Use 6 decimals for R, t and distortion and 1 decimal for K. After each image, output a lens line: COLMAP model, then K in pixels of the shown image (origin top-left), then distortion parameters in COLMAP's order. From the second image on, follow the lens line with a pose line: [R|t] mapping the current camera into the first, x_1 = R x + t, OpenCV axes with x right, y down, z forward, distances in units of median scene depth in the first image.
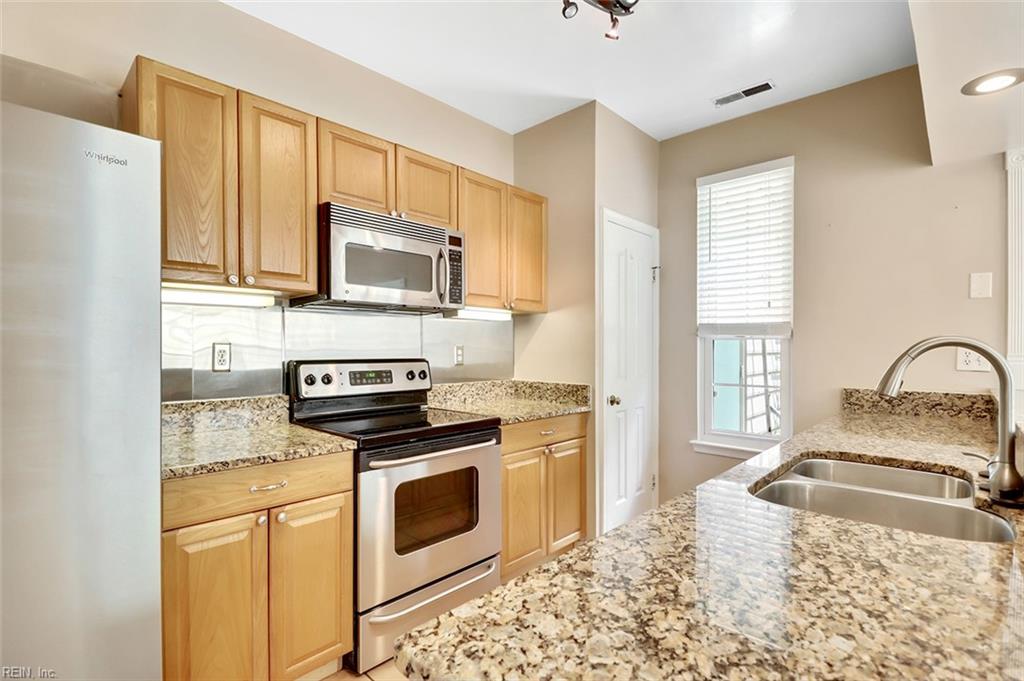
lens RADIAL K [[481.7, 0, 493.4], [0, 481.7, 346.3], [0, 0, 1]] dist [0.000017, -0.012079]
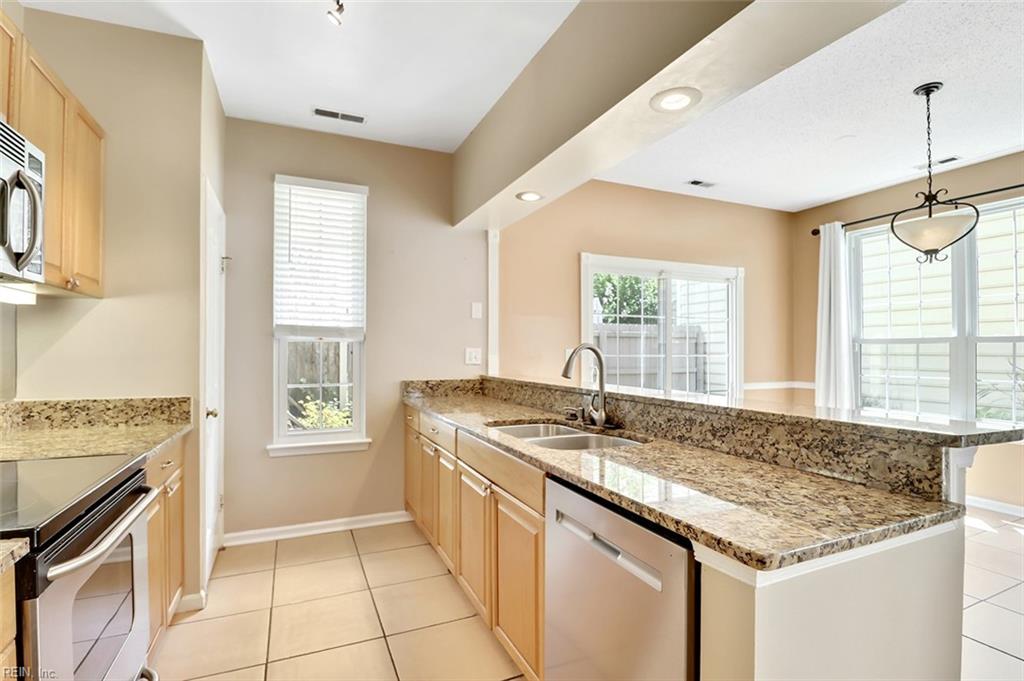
lens RADIAL K [[487.0, 0, 512.0], [0, 487.0, 350.3], [0, 0, 1]] dist [0.001182, -0.012226]
pose [[0.369423, -0.001329, 0.929260, -0.404348], [-0.005337, 0.999979, 0.003552, -0.000826], [-0.929246, -0.006271, 0.369408, 0.255897]]
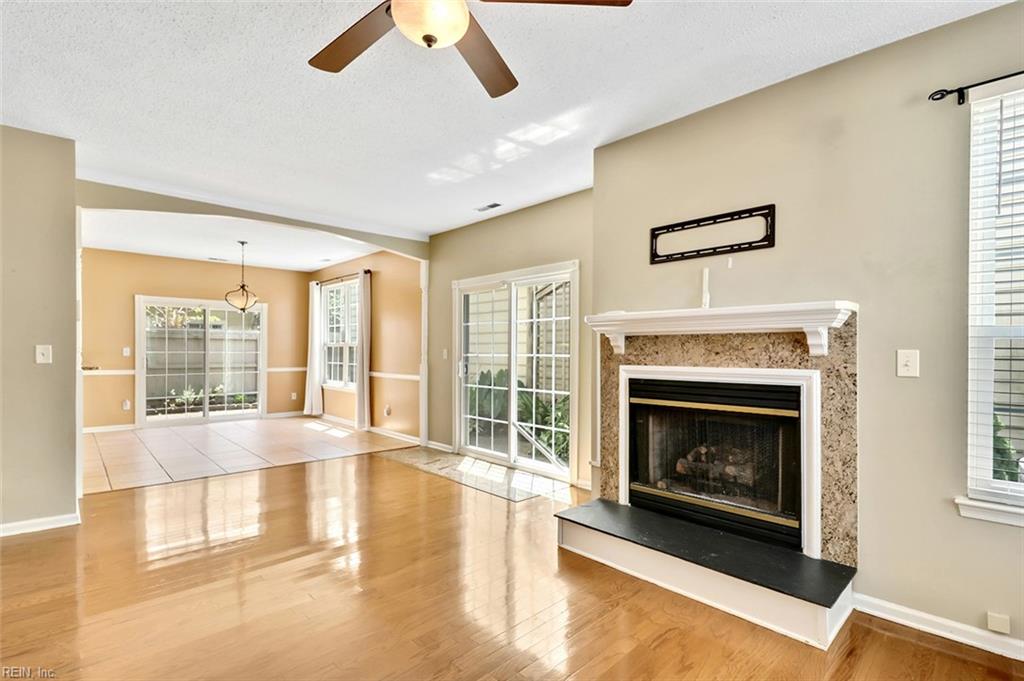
lens RADIAL K [[473.8, 0, 507.5], [0, 473.8, 351.0], [0, 0, 1]] dist [-0.000887, -0.014815]
pose [[0.039728, 0.000684, 0.999210, -1.580238], [-0.010175, 0.999948, -0.000280, -0.005858], [-0.999159, -0.010156, 0.039733, -1.776315]]
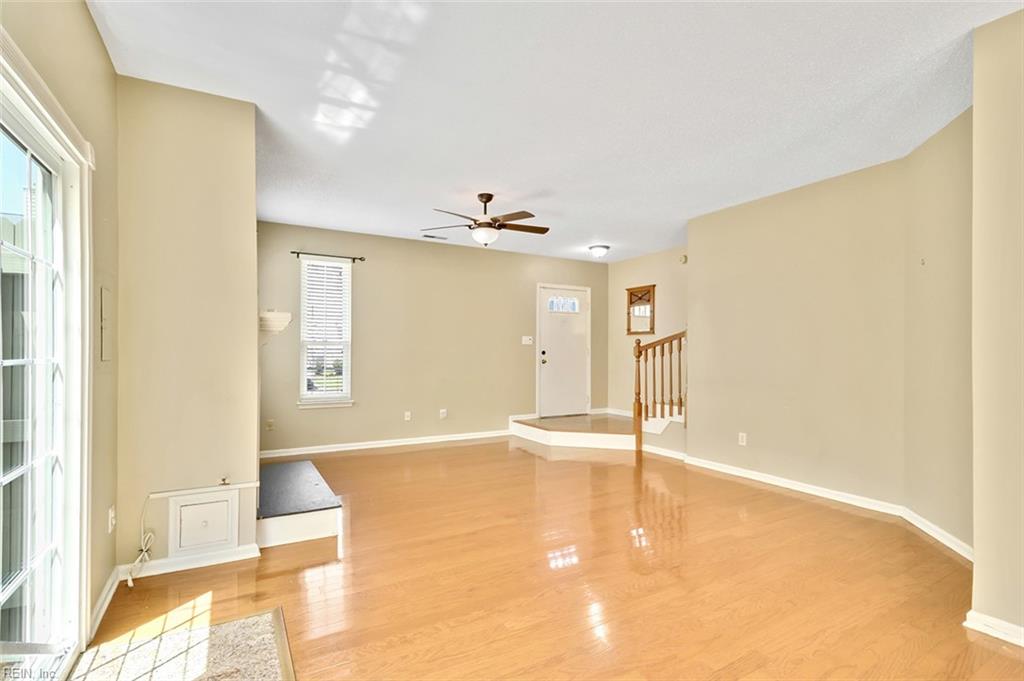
lens RADIAL K [[473.8, 0, 507.5], [0, 473.8, 351.0], [0, 0, 1]] dist [-0.000887, -0.014815]
pose [[-0.269003, 0.000618, -0.963139, 0.710165], [-0.000036, 1.000000, 0.000652, -0.005807], [0.963139, 0.000210, -0.269003, -1.095853]]
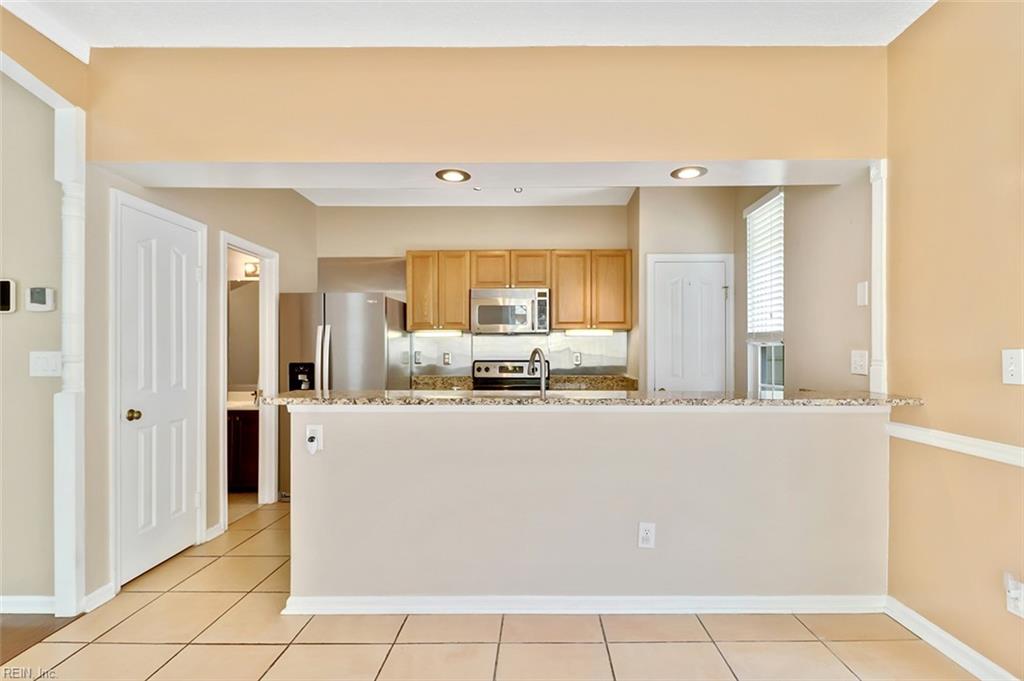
lens RADIAL K [[492.7, 0, 543.4], [0, 492.7, 354.3], [0, 0, 1]] dist [0.001696, 0.000029]
pose [[0.709104, -0.002565, -0.705099, 1.209468], [0.004718, 0.999988, 0.001107, 0.001801], [0.705088, -0.004111, 0.709108, -0.309057]]
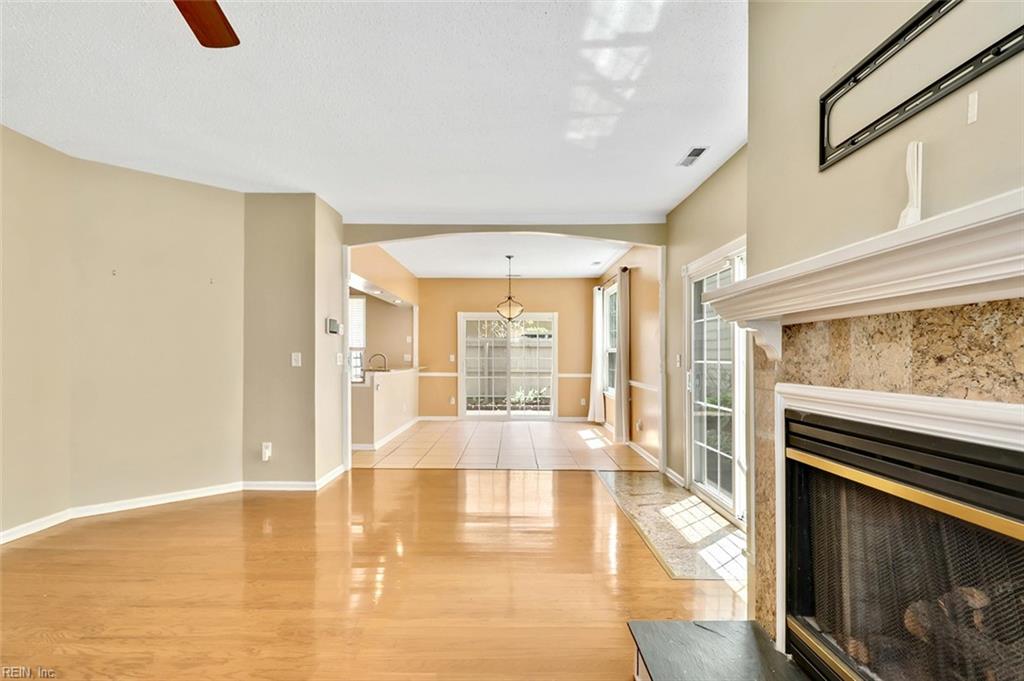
lens RADIAL K [[476.5, 0, 507.1], [0, 476.5, 359.9], [0, 0, 1]] dist [-0.000974, -0.010805]
pose [[0.721466, -0.003261, 0.692442, -1.016310], [-0.006295, 0.999917, 0.011268, -0.007740], [-0.692421, -0.012488, 0.721386, -2.255484]]
